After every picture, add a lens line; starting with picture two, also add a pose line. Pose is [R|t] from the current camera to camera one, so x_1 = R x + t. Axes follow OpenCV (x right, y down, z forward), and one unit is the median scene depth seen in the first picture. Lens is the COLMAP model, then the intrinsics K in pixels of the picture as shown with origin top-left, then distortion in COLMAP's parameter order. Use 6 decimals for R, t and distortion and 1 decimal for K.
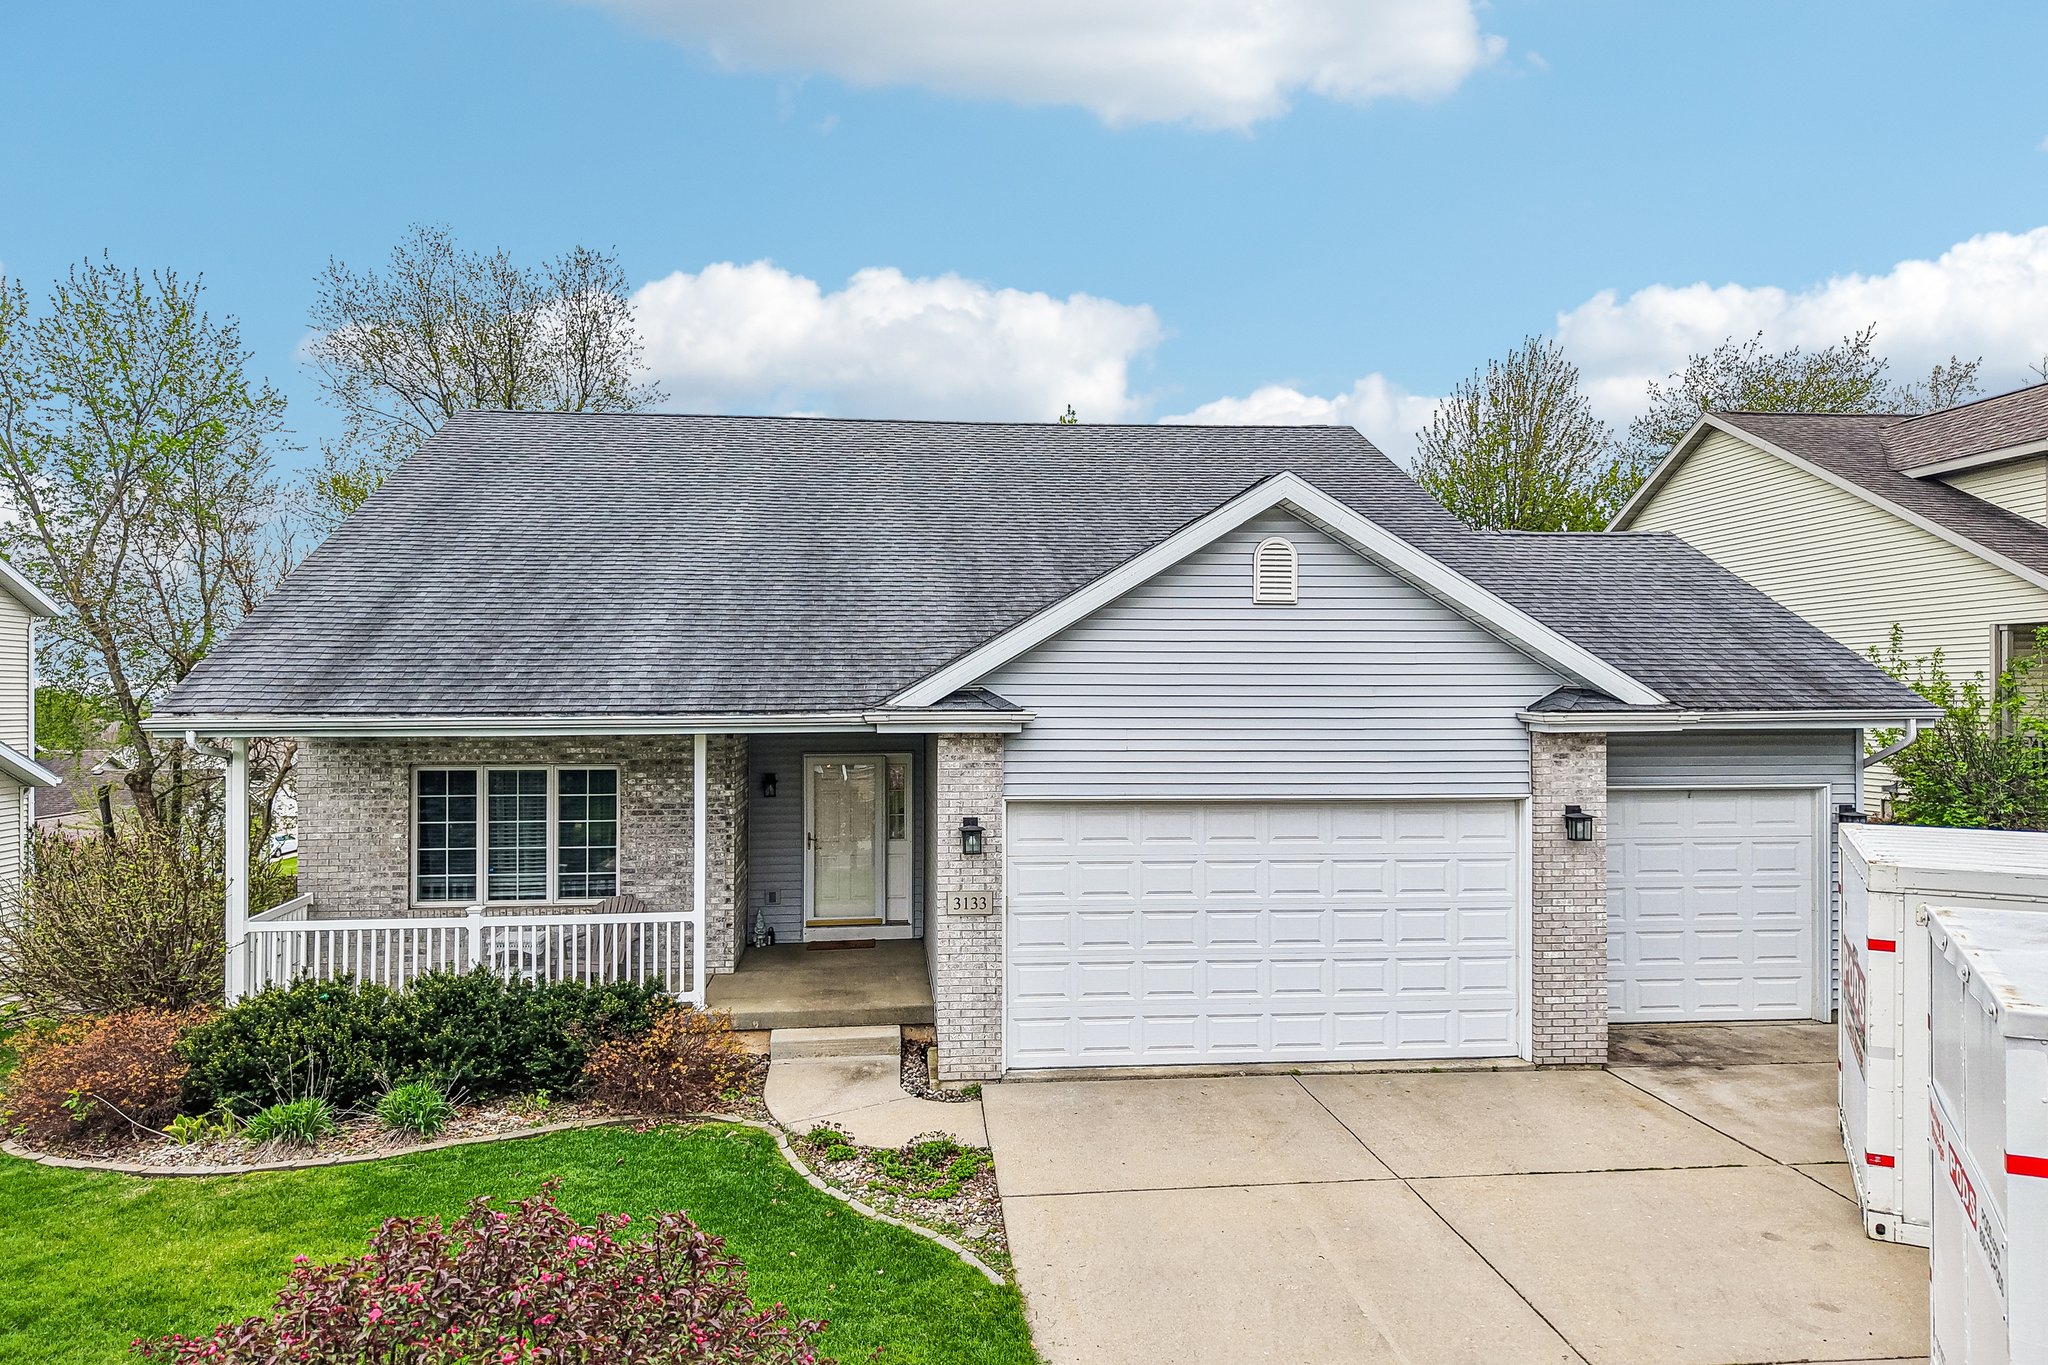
lens RADIAL K [[1373.0, 0, 1028.7], [0, 1373.0, 693.2], [0, 0, 1]] dist [0.014464, -0.011633]
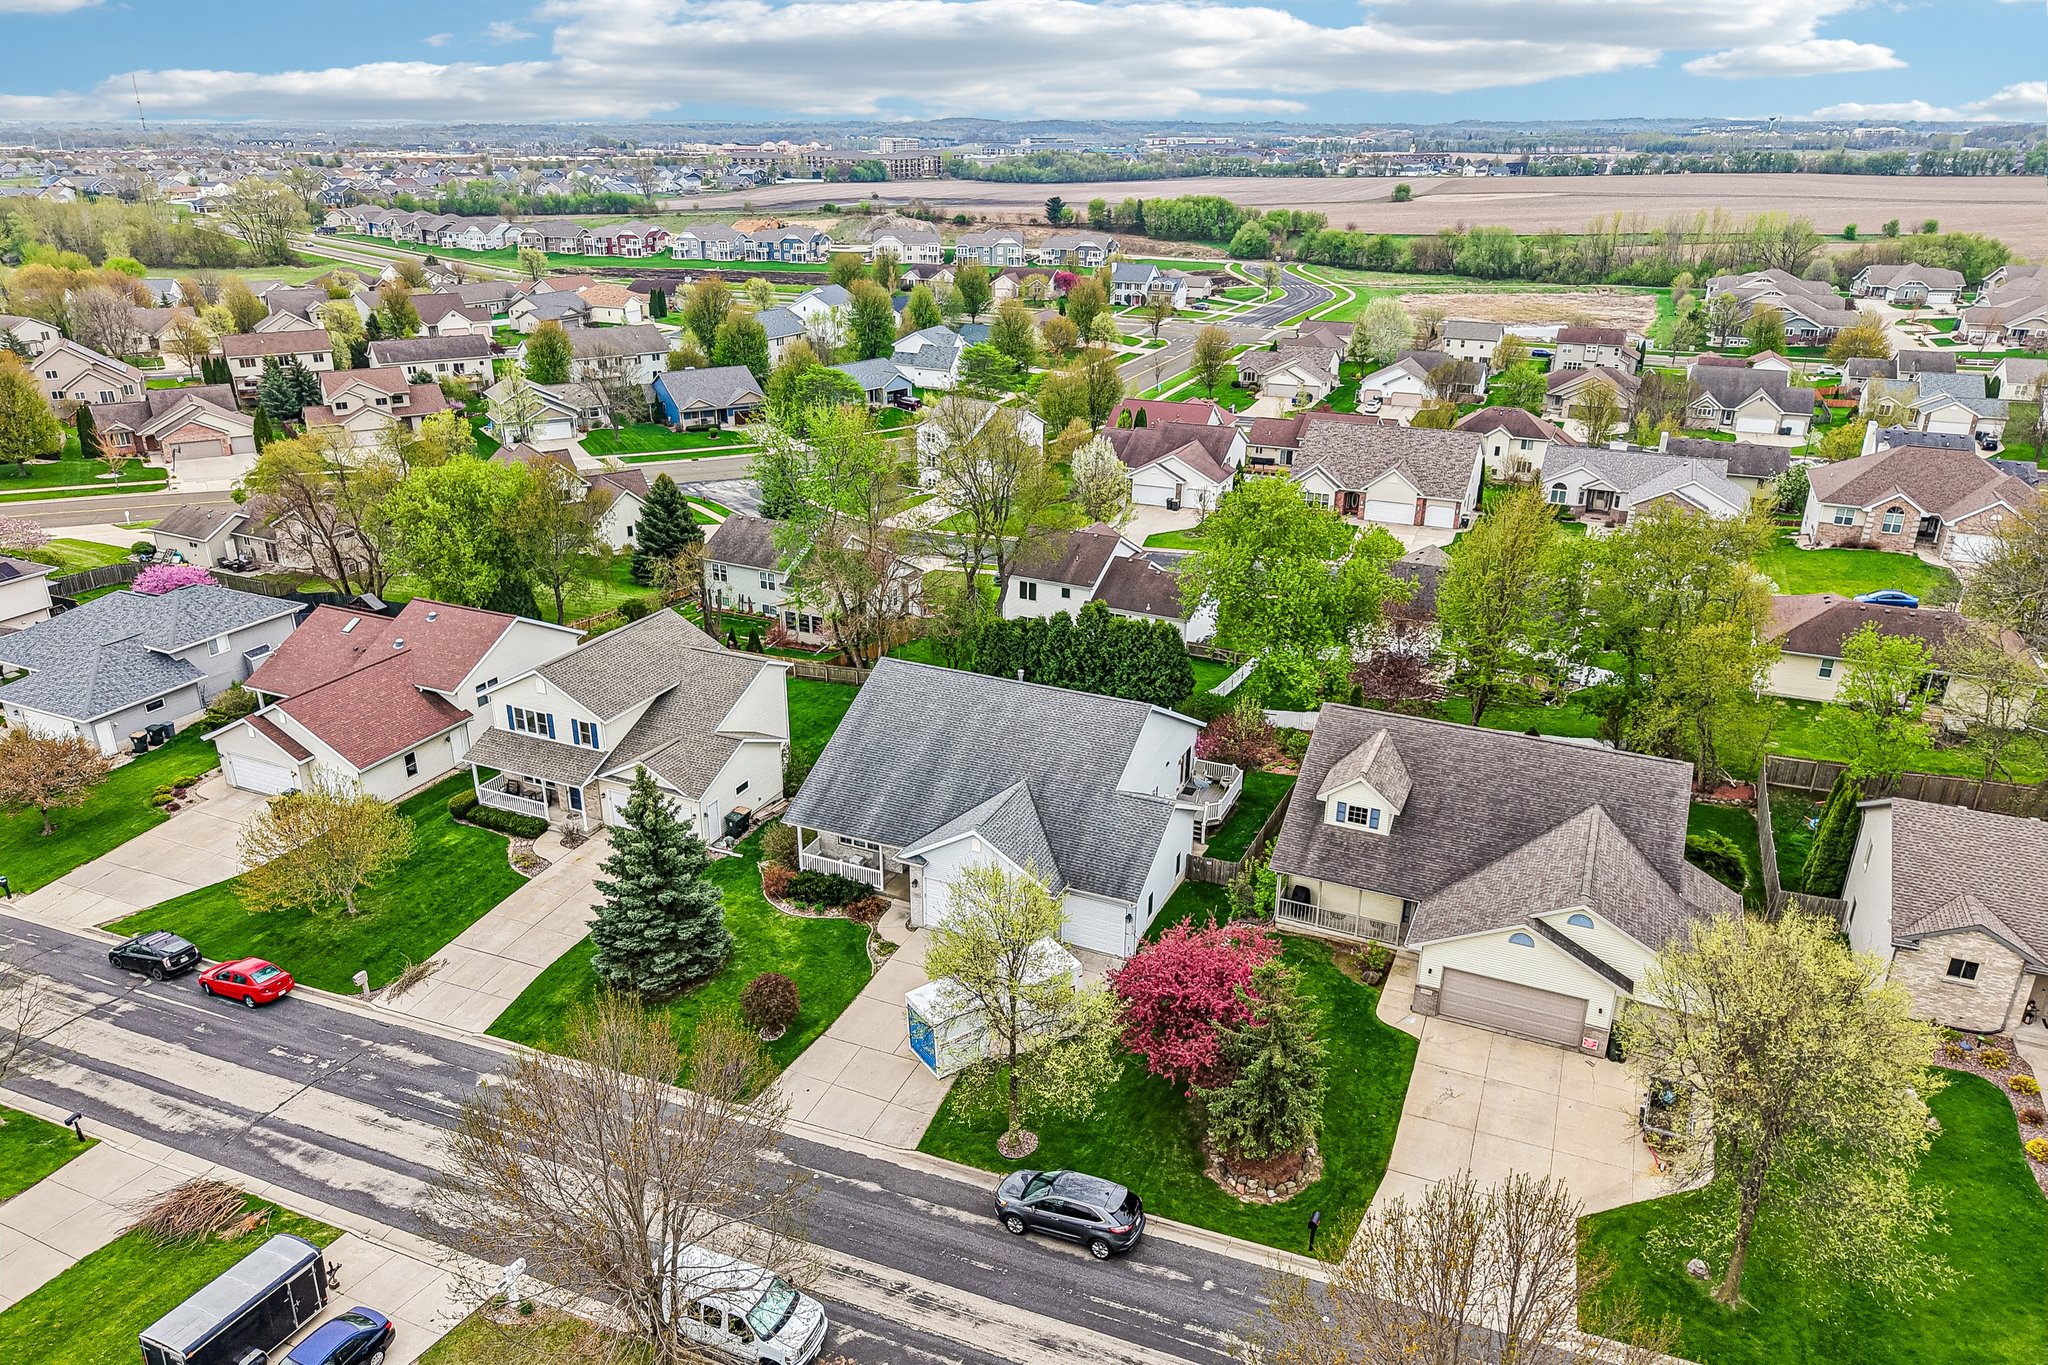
lens RADIAL K [[1373.0, 0, 1017.4], [0, 1373.0, 686.4], [0, 0, 1]] dist [0.014464, -0.011633]
pose [[0.864198, 0.193563, -0.464429, 2.362450], [-0.006534, 0.927281, 0.374310, -2.332081], [0.503109, -0.320443, 0.802619, -2.460352]]
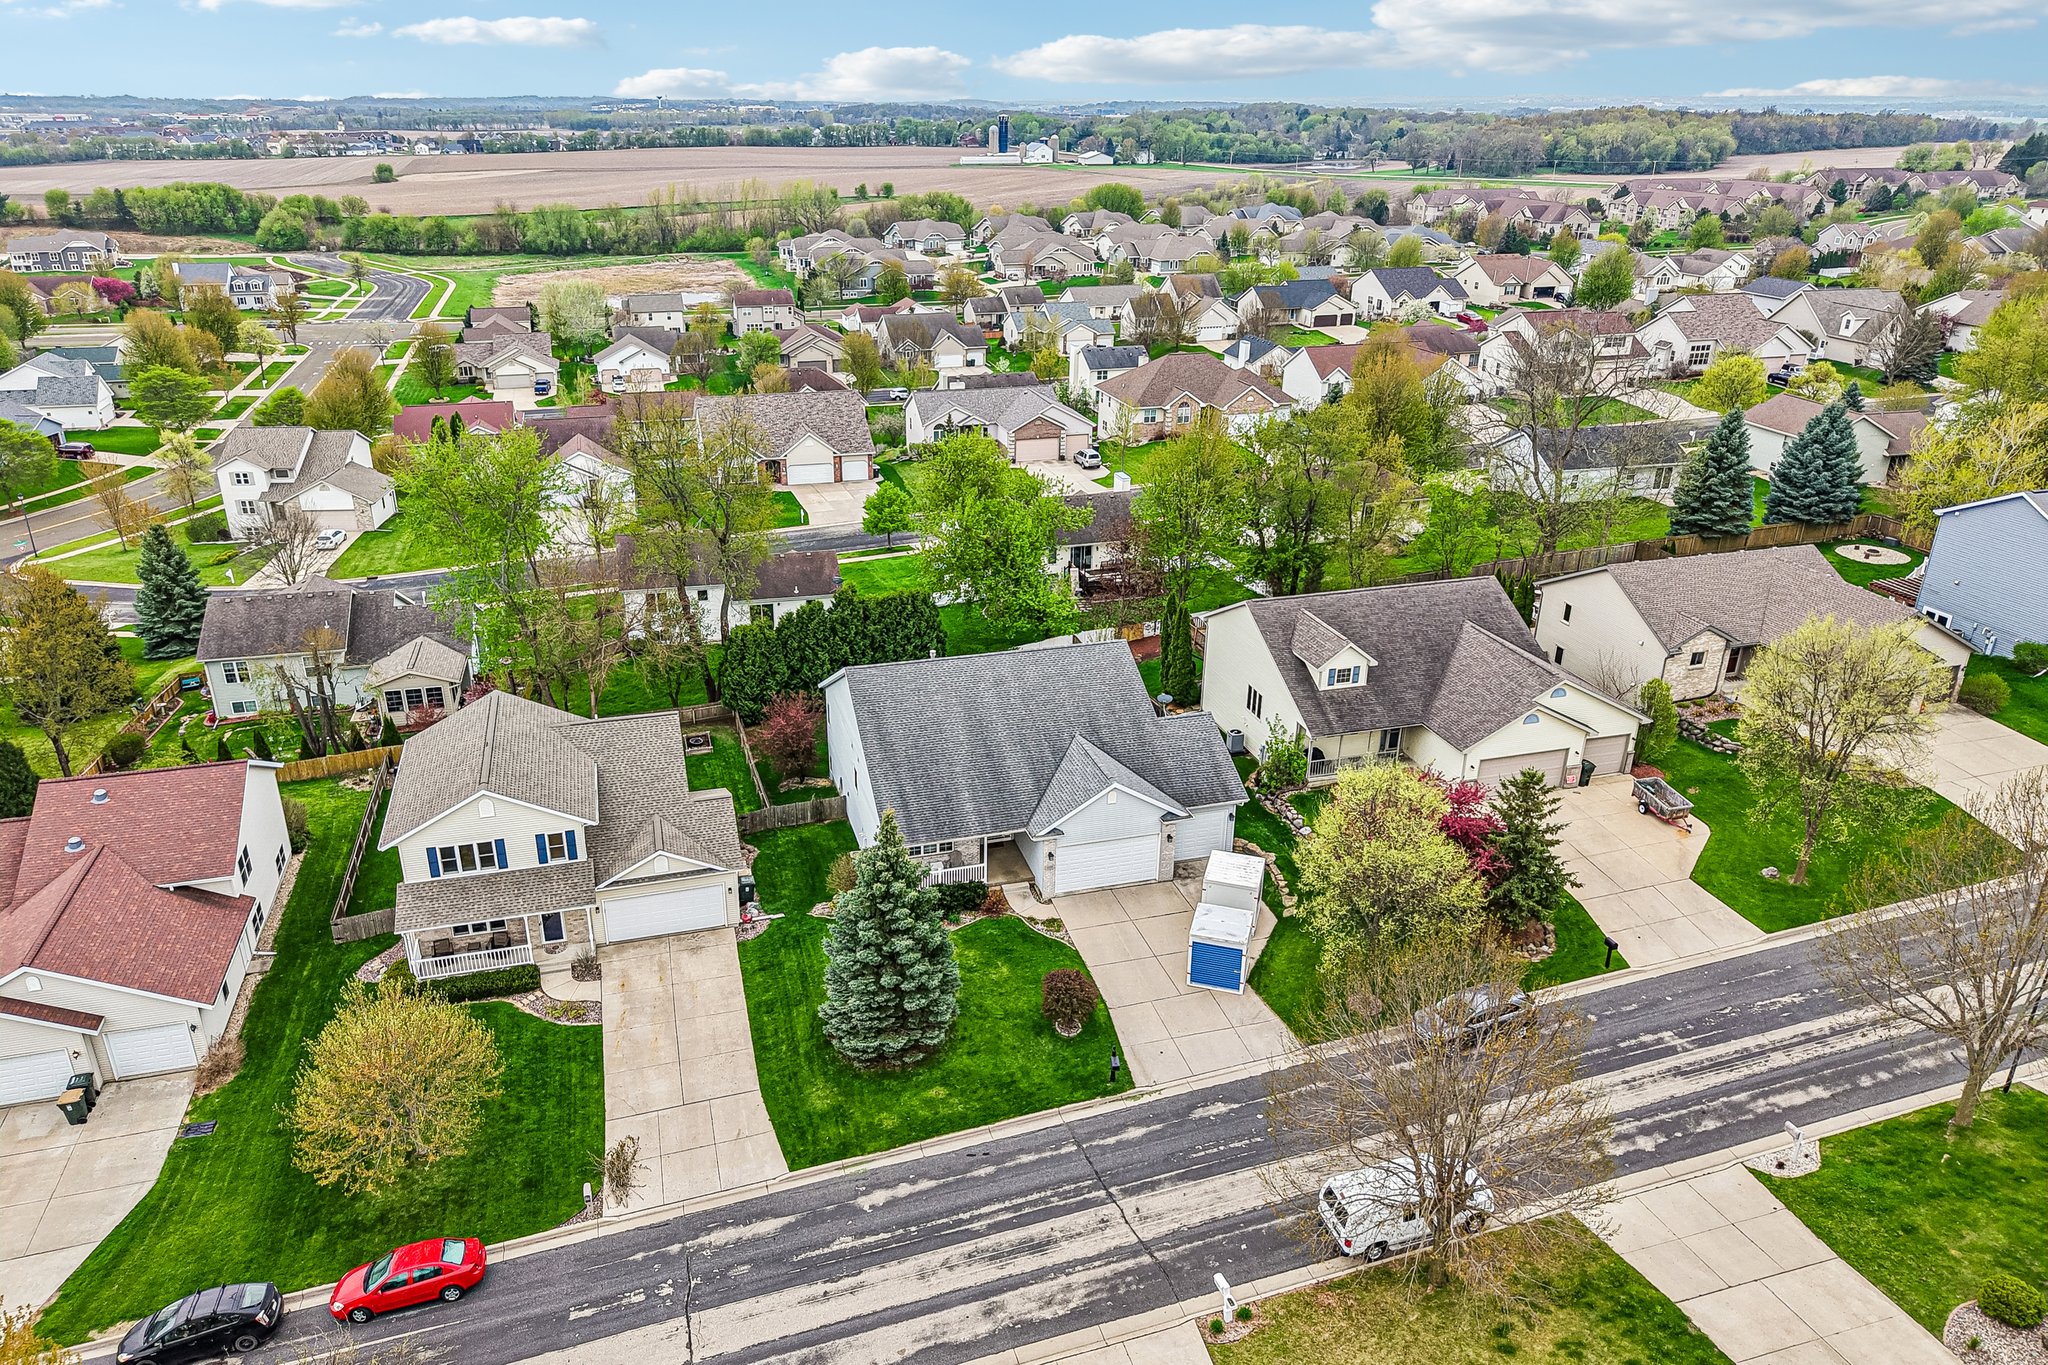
lens RADIAL K [[1373.0, 0, 1005.7], [0, 1373.0, 675.4], [0, 0, 1]] dist [0.014464, -0.011633]
pose [[0.984556, -0.064593, 0.162715, -0.953909], [-0.001942, 0.925358, 0.379089, -2.347415], [-0.175056, -0.373551, 0.910942, -3.203005]]
